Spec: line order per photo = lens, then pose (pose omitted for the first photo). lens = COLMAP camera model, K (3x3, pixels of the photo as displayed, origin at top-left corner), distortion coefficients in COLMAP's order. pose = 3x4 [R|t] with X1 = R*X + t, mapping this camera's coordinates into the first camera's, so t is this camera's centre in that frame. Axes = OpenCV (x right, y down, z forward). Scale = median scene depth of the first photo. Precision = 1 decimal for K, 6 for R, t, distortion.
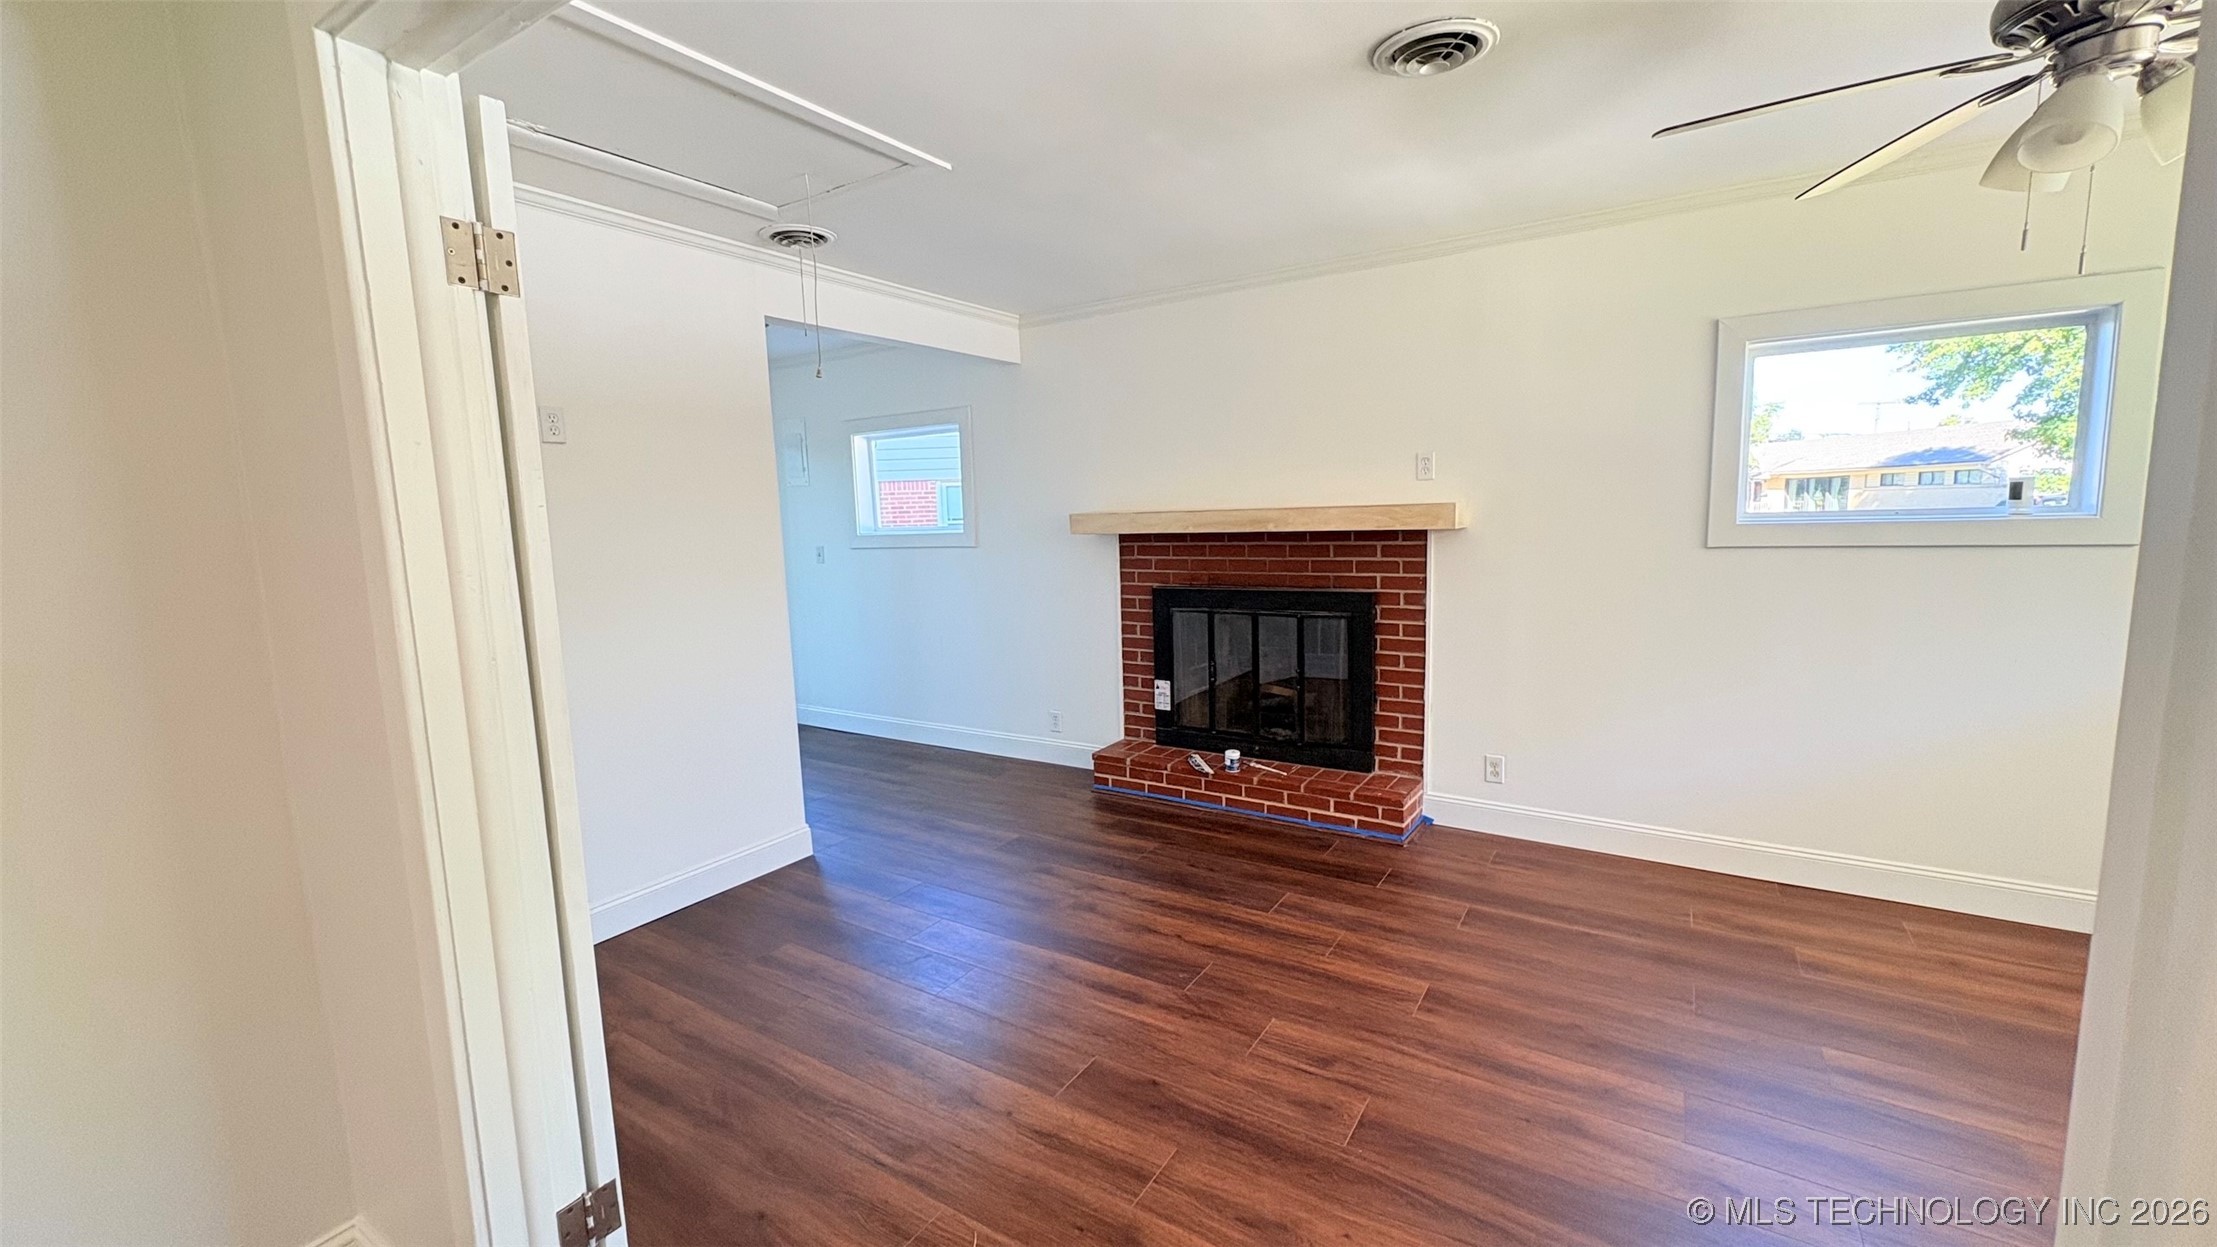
lens RADIAL K [[883.6, 0, 1112.1], [0, 883.6, 613.8], [0, 0, 1]] dist [0.000122, 0.000971]
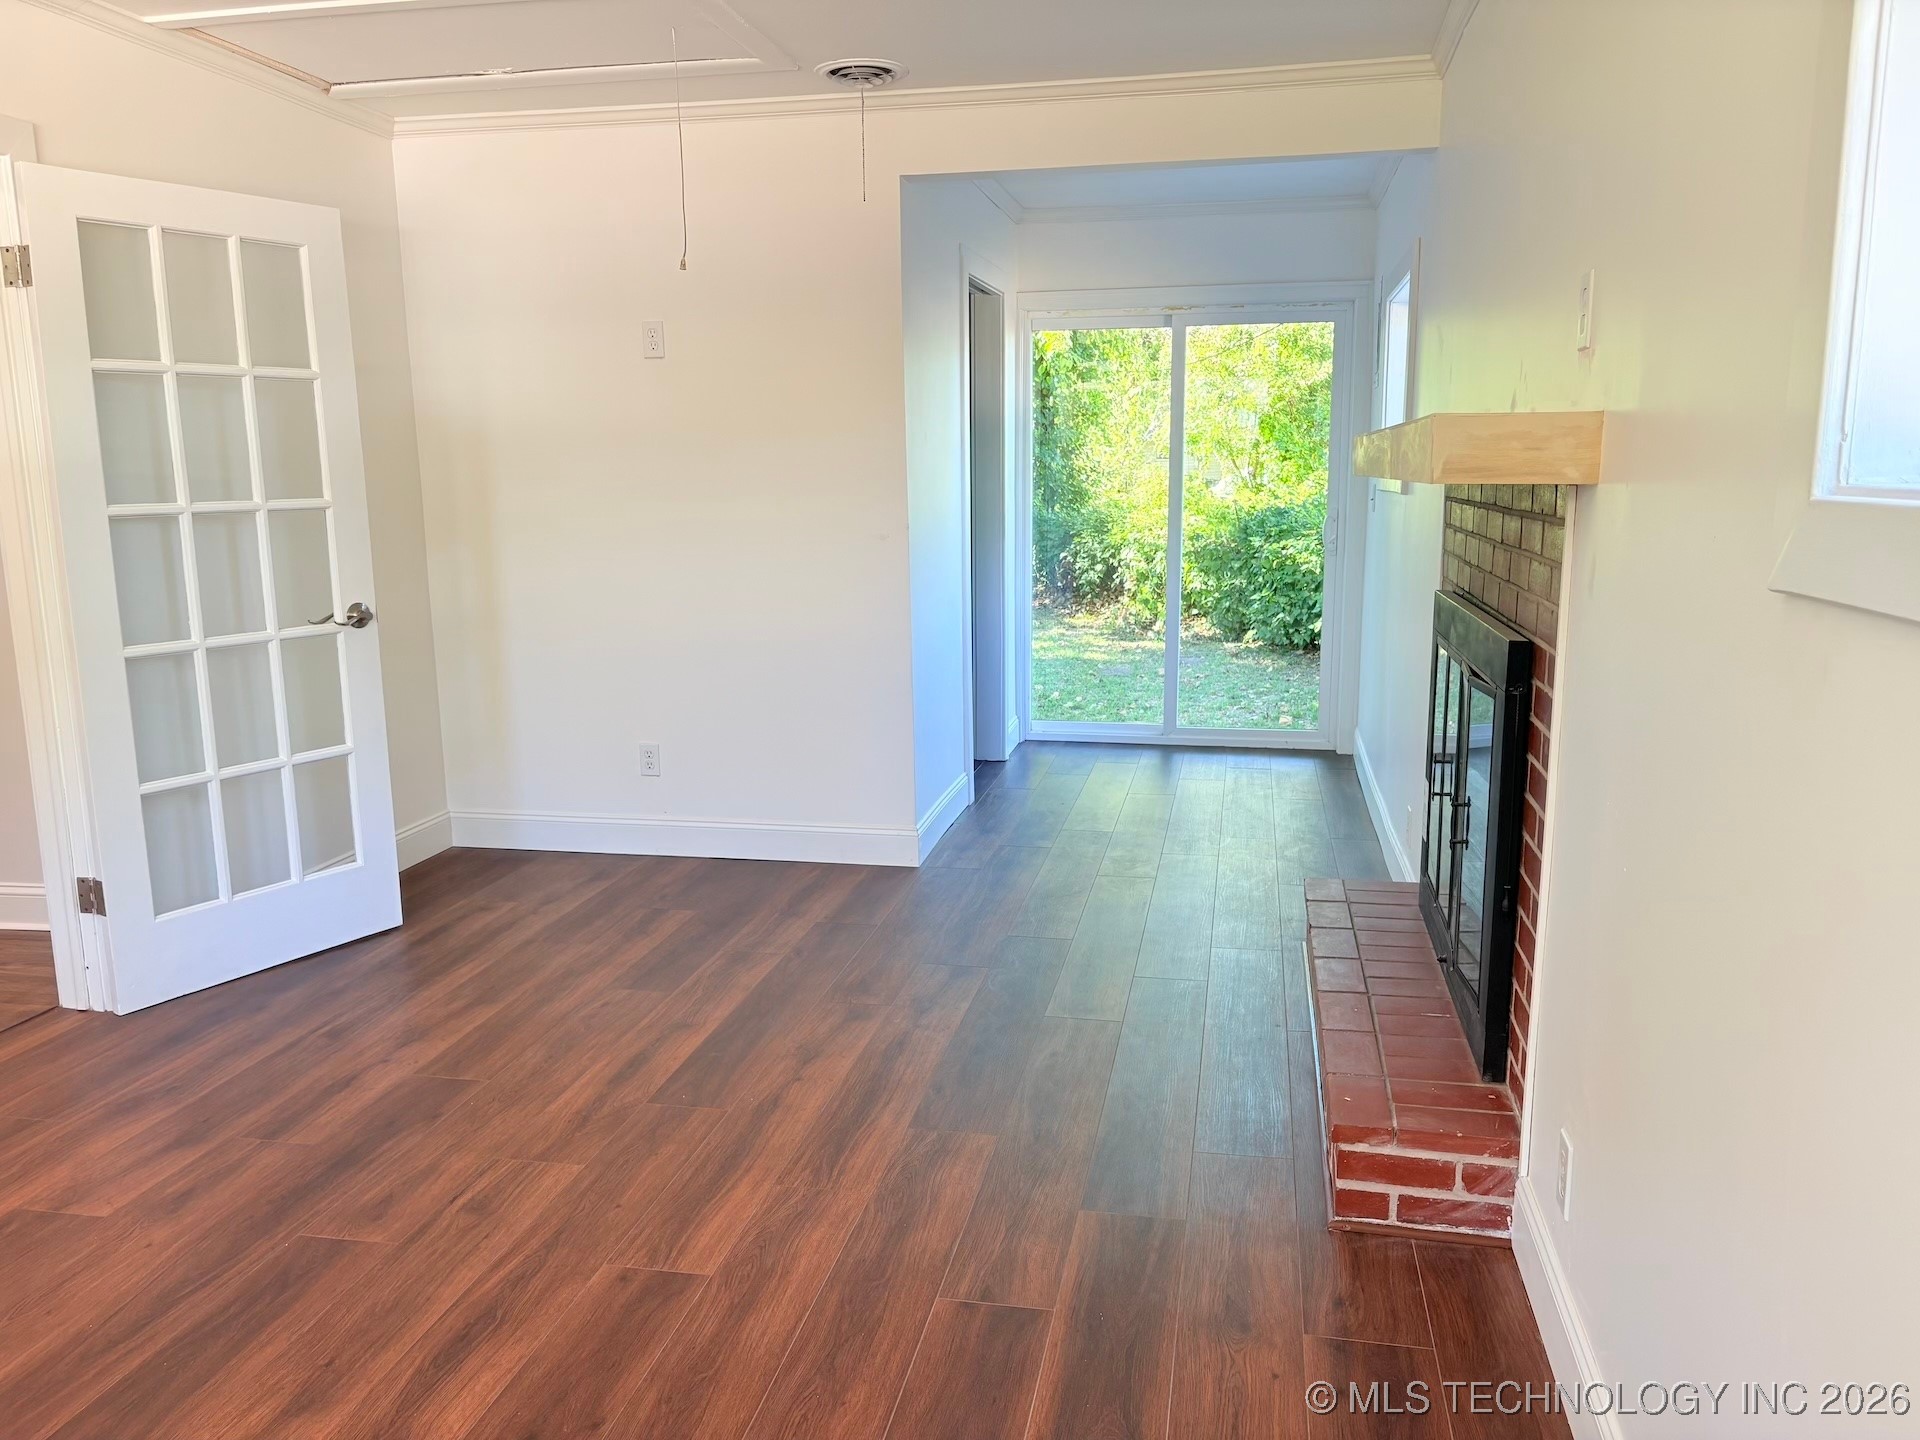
lens RADIAL K [[1448.3, 0, 966.1], [0, 1448.3, 718.4], [0, 0, 1]] dist [0.049937, -0.047522]
pose [[0.365720, 0.187703, -0.911601, 0.804246], [-0.113054, 0.981159, 0.156670, -0.064798], [0.923833, 0.045762, 0.380050, 0.519301]]
